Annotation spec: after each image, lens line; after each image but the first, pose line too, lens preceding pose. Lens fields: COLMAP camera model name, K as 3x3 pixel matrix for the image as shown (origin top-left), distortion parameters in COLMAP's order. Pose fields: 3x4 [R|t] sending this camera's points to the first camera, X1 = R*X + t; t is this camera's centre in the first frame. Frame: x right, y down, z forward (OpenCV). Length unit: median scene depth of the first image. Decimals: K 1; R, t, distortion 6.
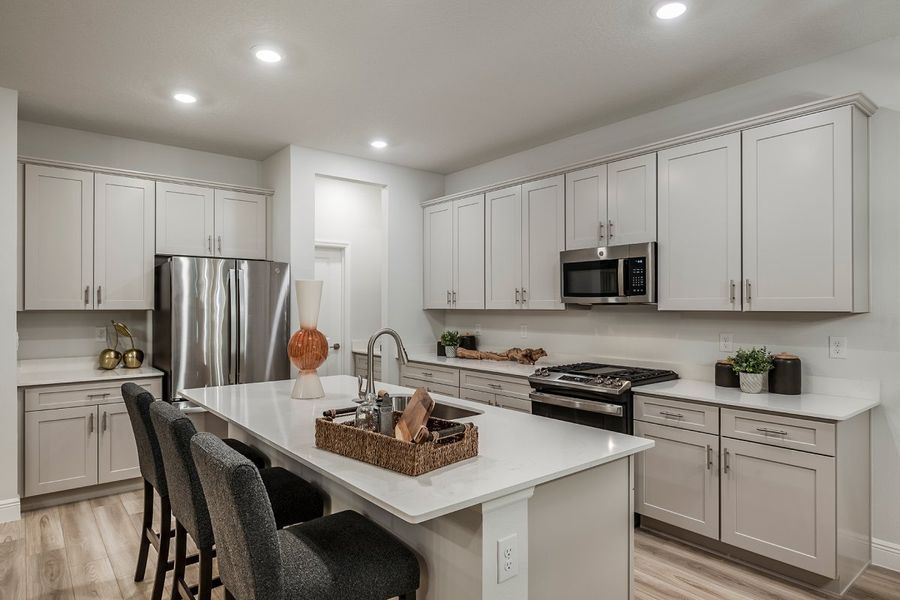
lens RADIAL K [[521.5, 0, 450.0], [0, 521.5, 300.0], [0, 0, 1]] dist [-0.003350, -0.000459]
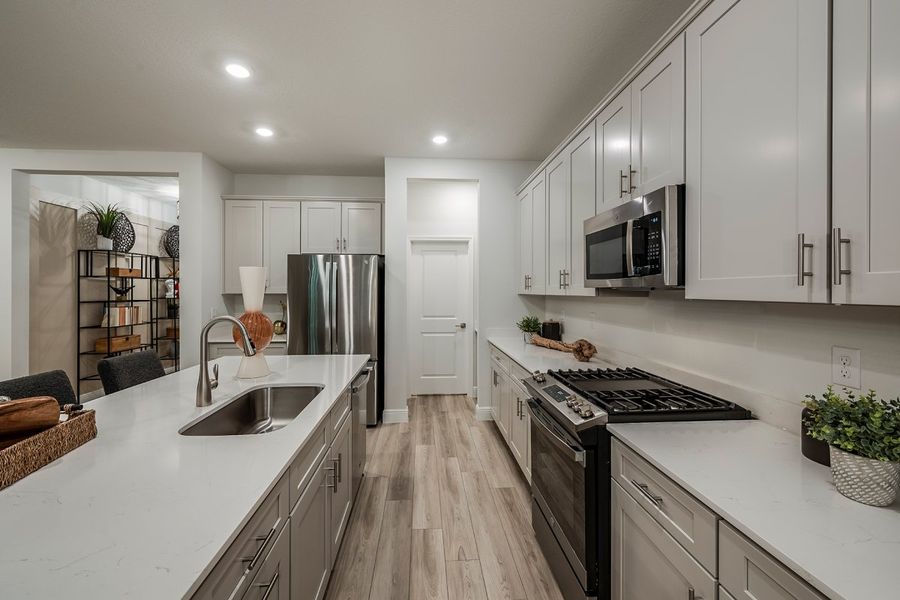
lens RADIAL K [[378.4, 0, 450.2], [0, 378.4, 288.2], [0, 0, 1]] dist [0.000298, -0.000043]
pose [[0.816073, -0.003451, -0.577939, 0.395501], [0.005028, 0.999987, 0.001129, 0.005301], [0.577928, -0.003827, 0.816079, 0.458006]]
